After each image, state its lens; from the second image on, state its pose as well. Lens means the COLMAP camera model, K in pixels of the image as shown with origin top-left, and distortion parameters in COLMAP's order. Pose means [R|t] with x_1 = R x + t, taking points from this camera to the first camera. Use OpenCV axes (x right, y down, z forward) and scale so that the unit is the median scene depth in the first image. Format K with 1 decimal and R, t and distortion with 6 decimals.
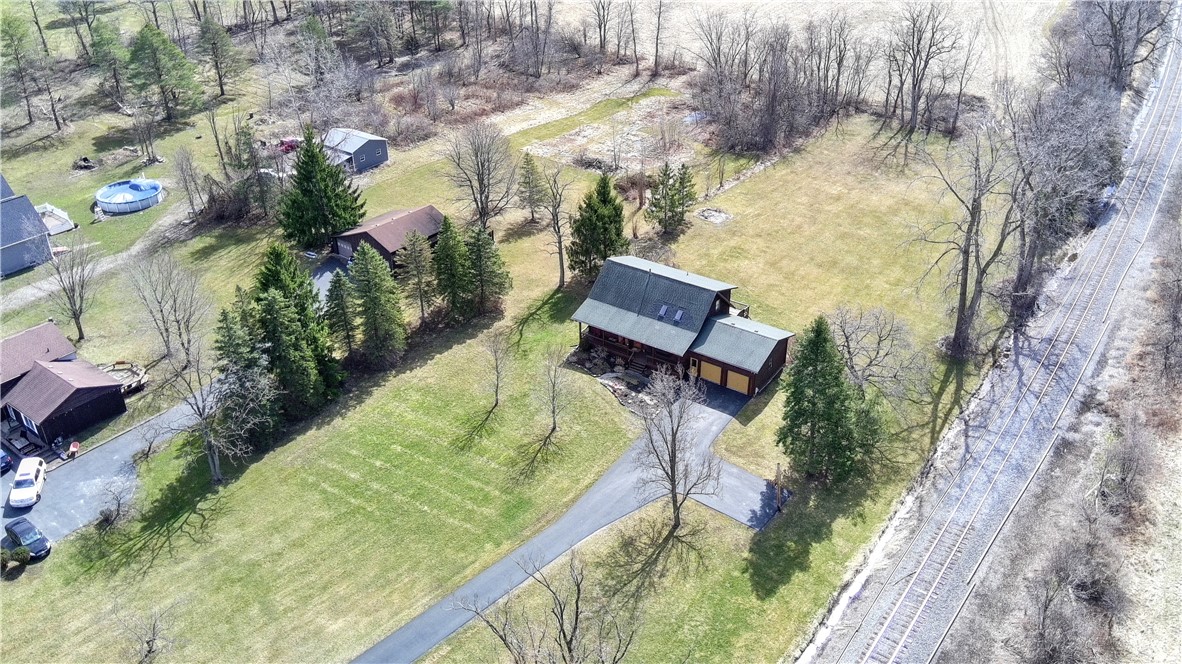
lens RADIAL K [[978.8, 0, 595.7], [0, 978.8, 306.7], [0, 0, 1]] dist [0.119008, -0.197232]
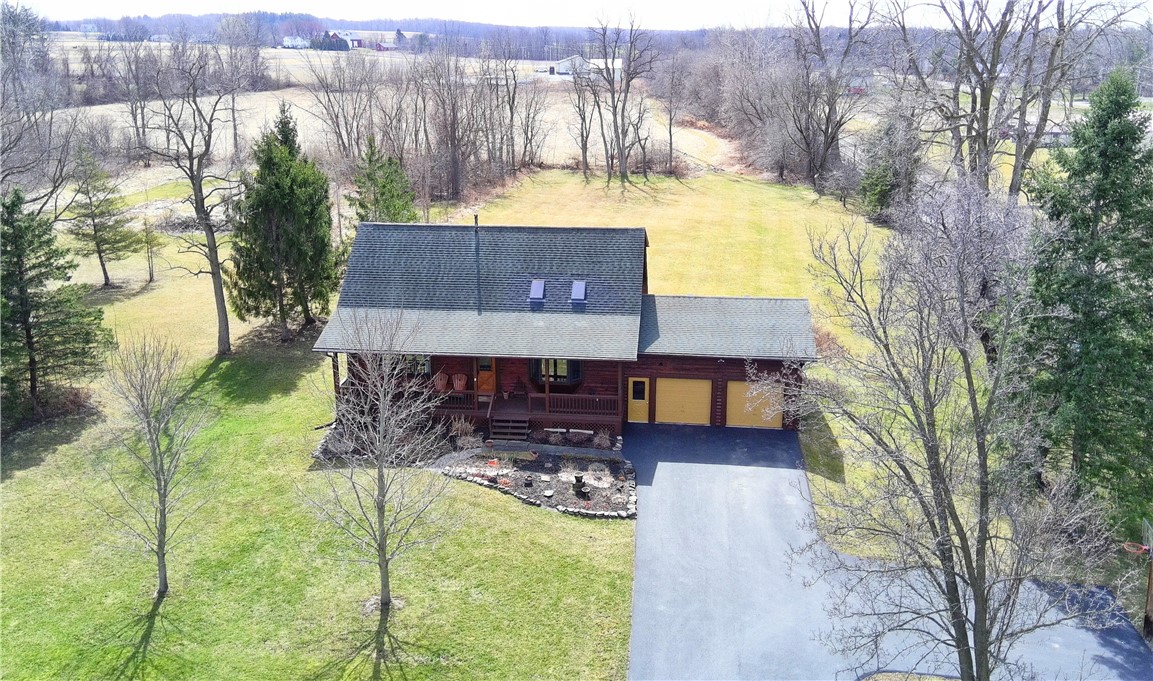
lens RADIAL K [[1009.0, 0, 576.5], [0, 1009.0, 340.5], [0, 0, 1]] dist [0.070615, 0.001693]
pose [[0.890473, -0.134516, 0.434698, -0.111246], [0.221629, 0.962548, -0.156145, 0.098366], [-0.397414, 0.235385, 0.886936, 0.607632]]
